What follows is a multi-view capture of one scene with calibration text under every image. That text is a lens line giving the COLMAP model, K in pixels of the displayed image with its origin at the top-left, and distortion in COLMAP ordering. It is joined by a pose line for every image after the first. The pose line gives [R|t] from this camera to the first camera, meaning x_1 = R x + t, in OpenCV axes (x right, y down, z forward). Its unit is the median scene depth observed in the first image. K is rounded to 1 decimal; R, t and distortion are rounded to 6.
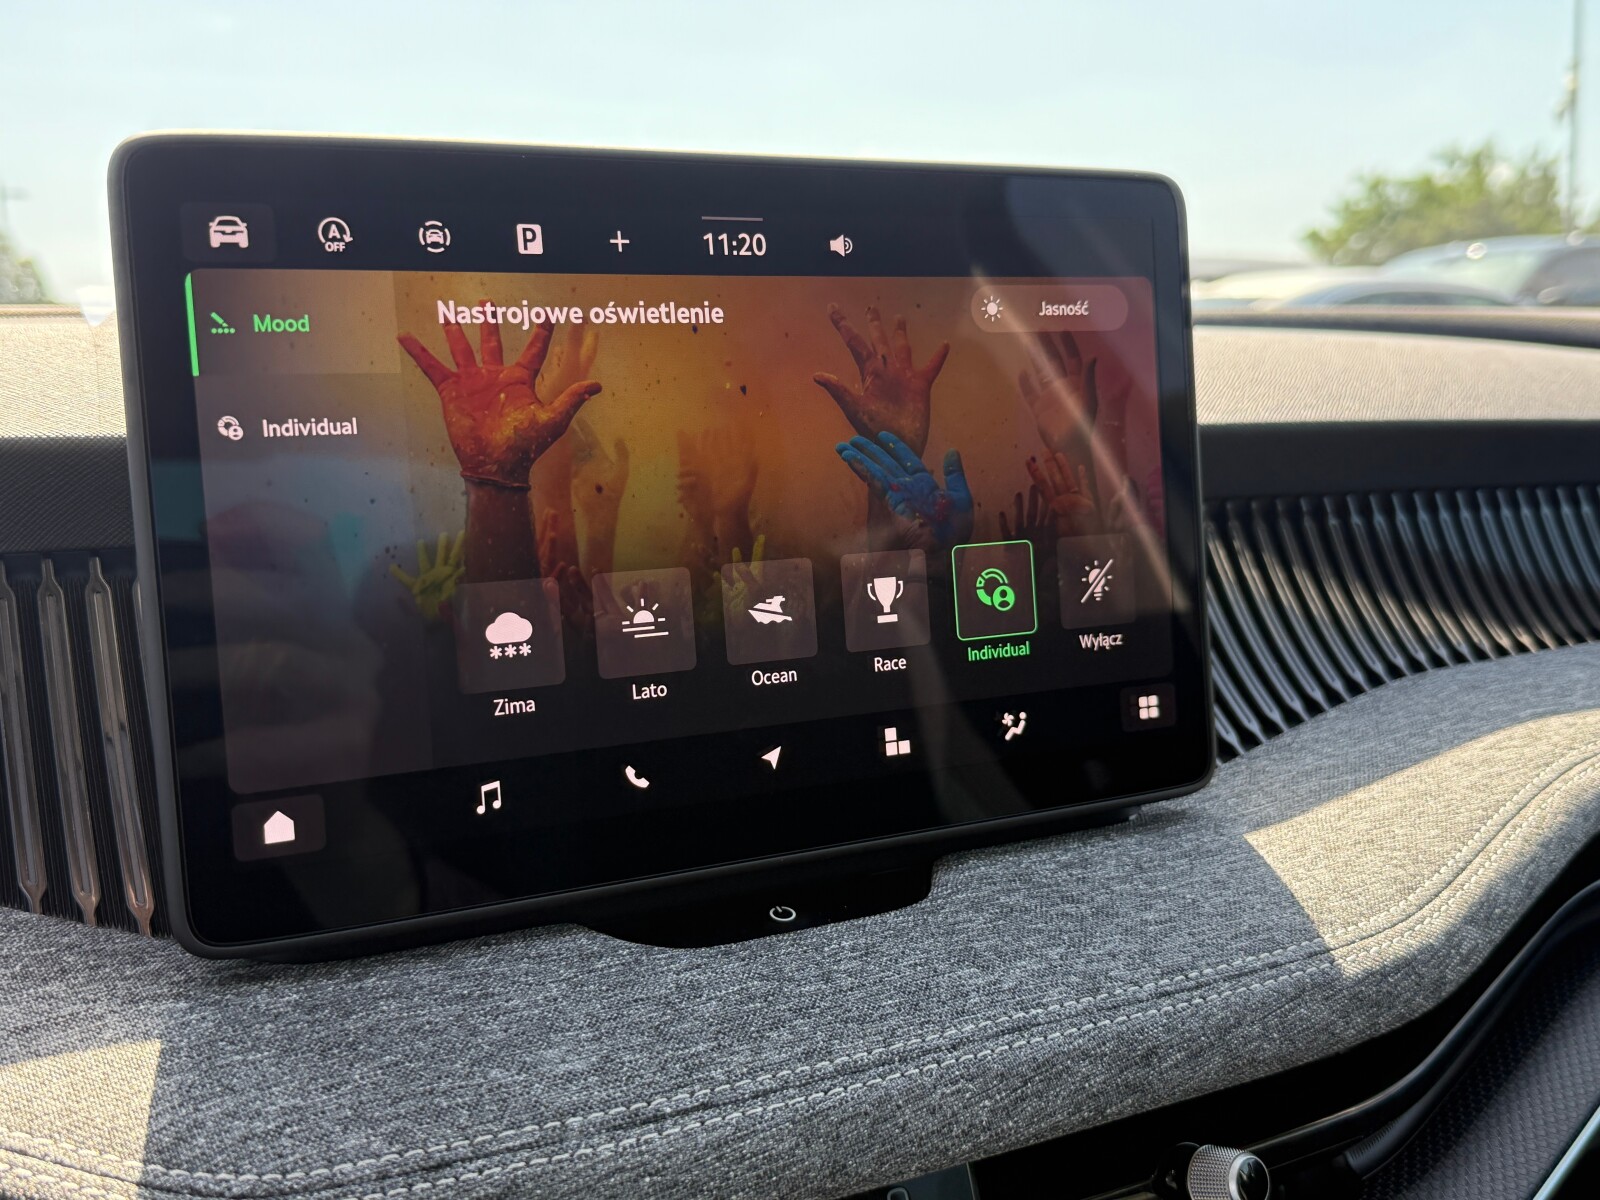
lens RADIAL K [[1615.5, 0, 800.0], [0, 1615.5, 600.0], [0, 0, 1]] dist [0.167807, -0.440093]
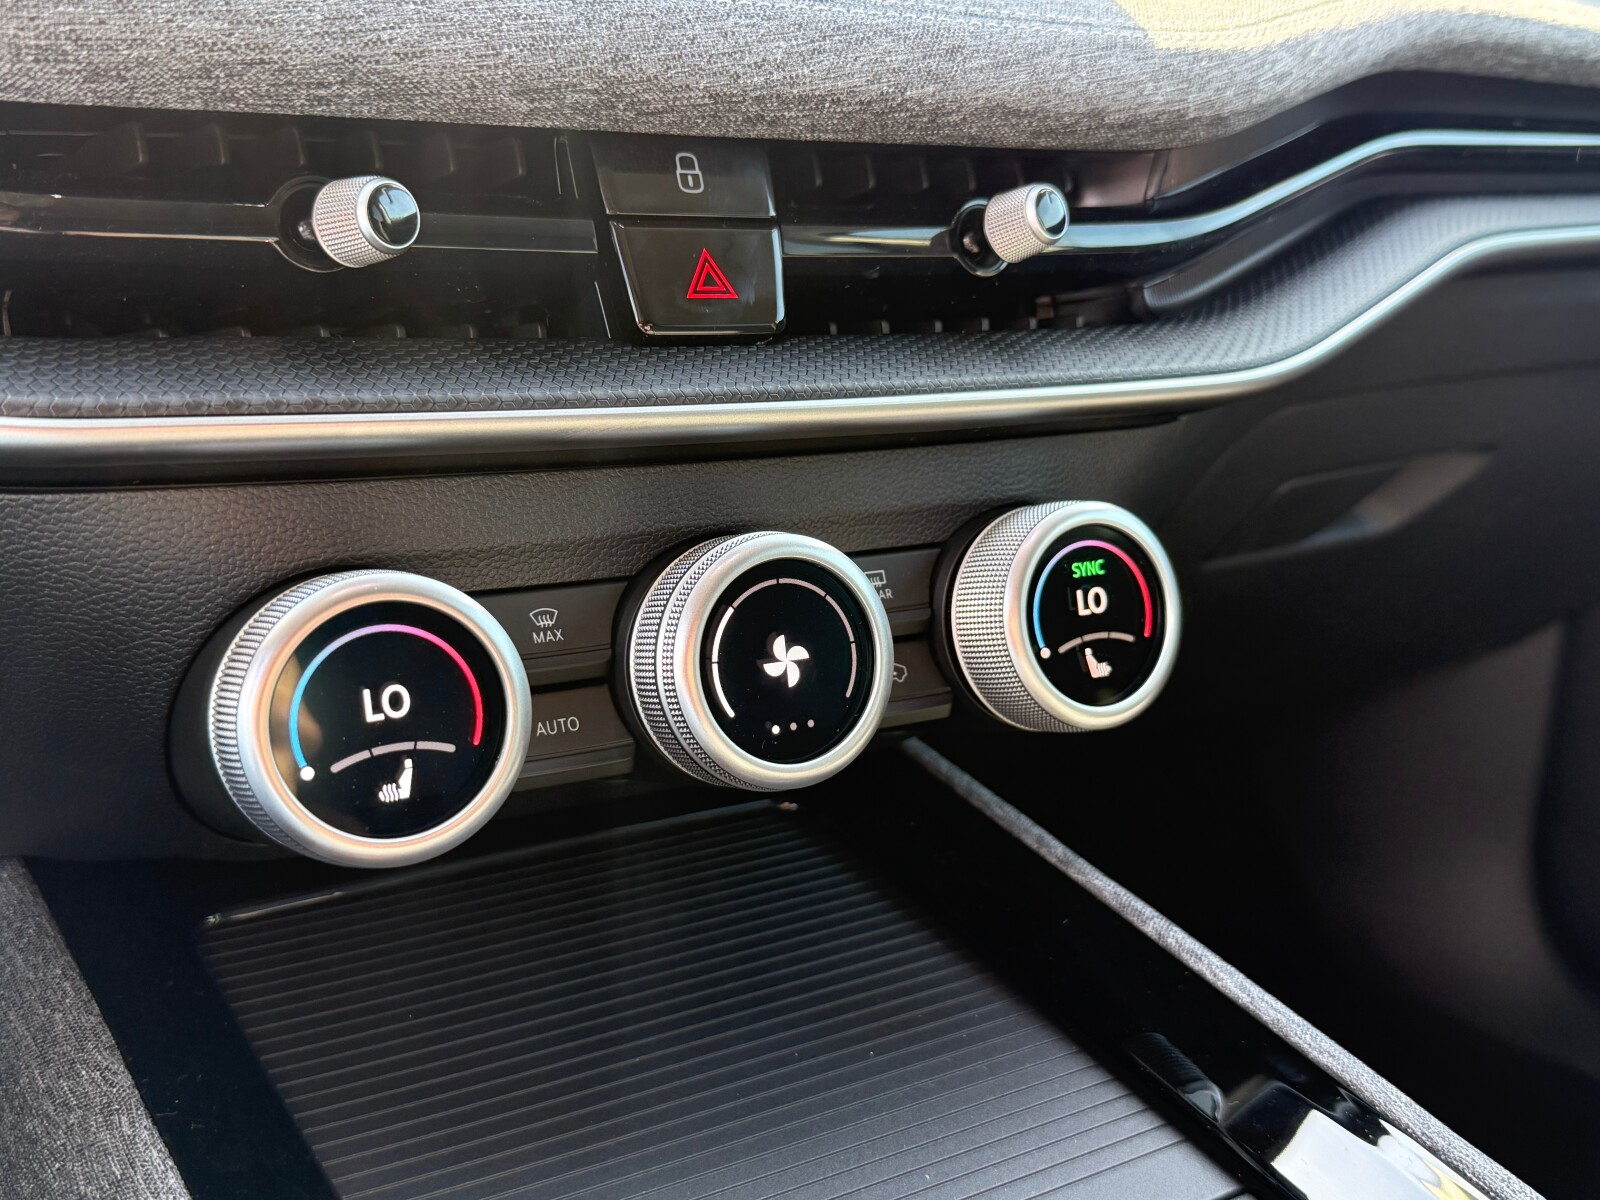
lens RADIAL K [[1616.8, 0, 800.0], [0, 1616.8, 600.0], [0, 0, 1]] dist [0.157066, -0.418608]
pose [[0.995208, 0.033823, 0.091740, 0.045111], [-0.044438, 0.992224, 0.116258, 0.489084], [-0.087095, -0.119778, 0.988973, 0.014370]]
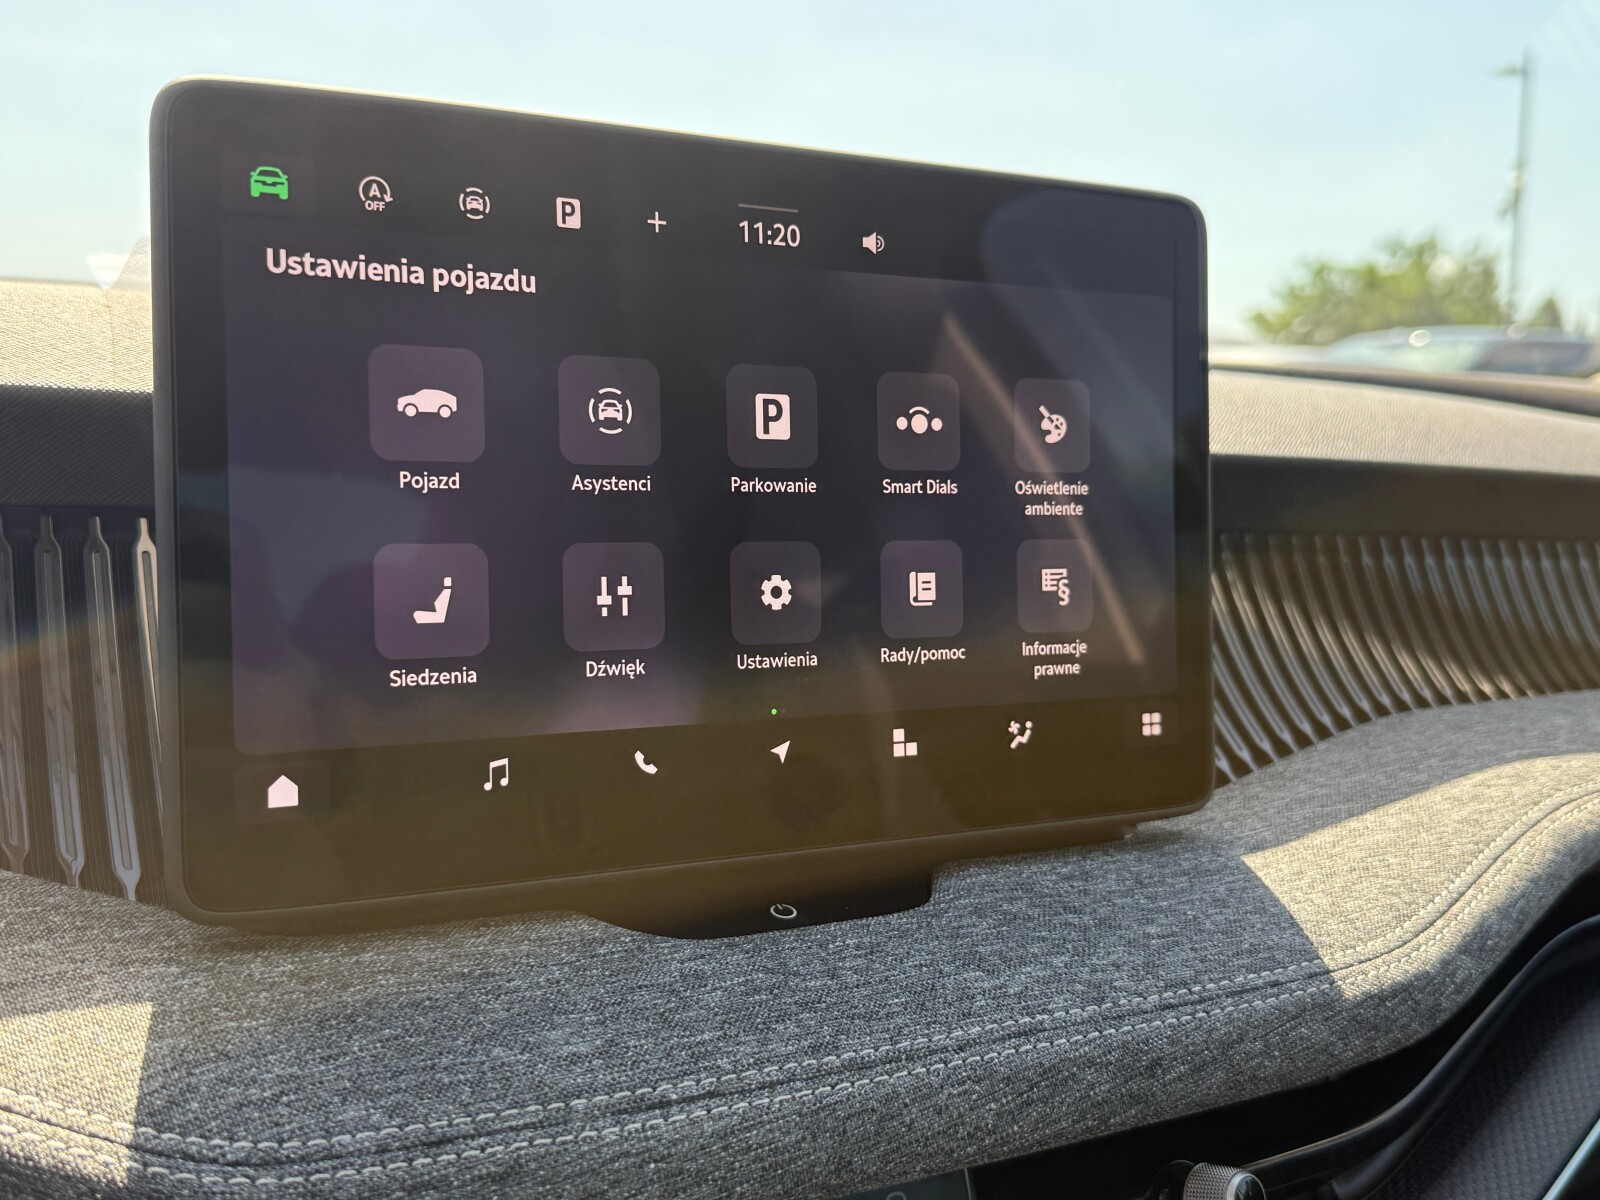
lens RADIAL K [[1615.3, 0, 803.9], [0, 1615.3, 590.0], [0, 0, 1]] dist [0.165206, -0.438638]
pose [[0.998045, 0.049527, 0.038126, -0.049110], [-0.048075, 0.998116, -0.038114, 0.038798], [-0.039942, 0.036207, 0.998546, 0.011362]]
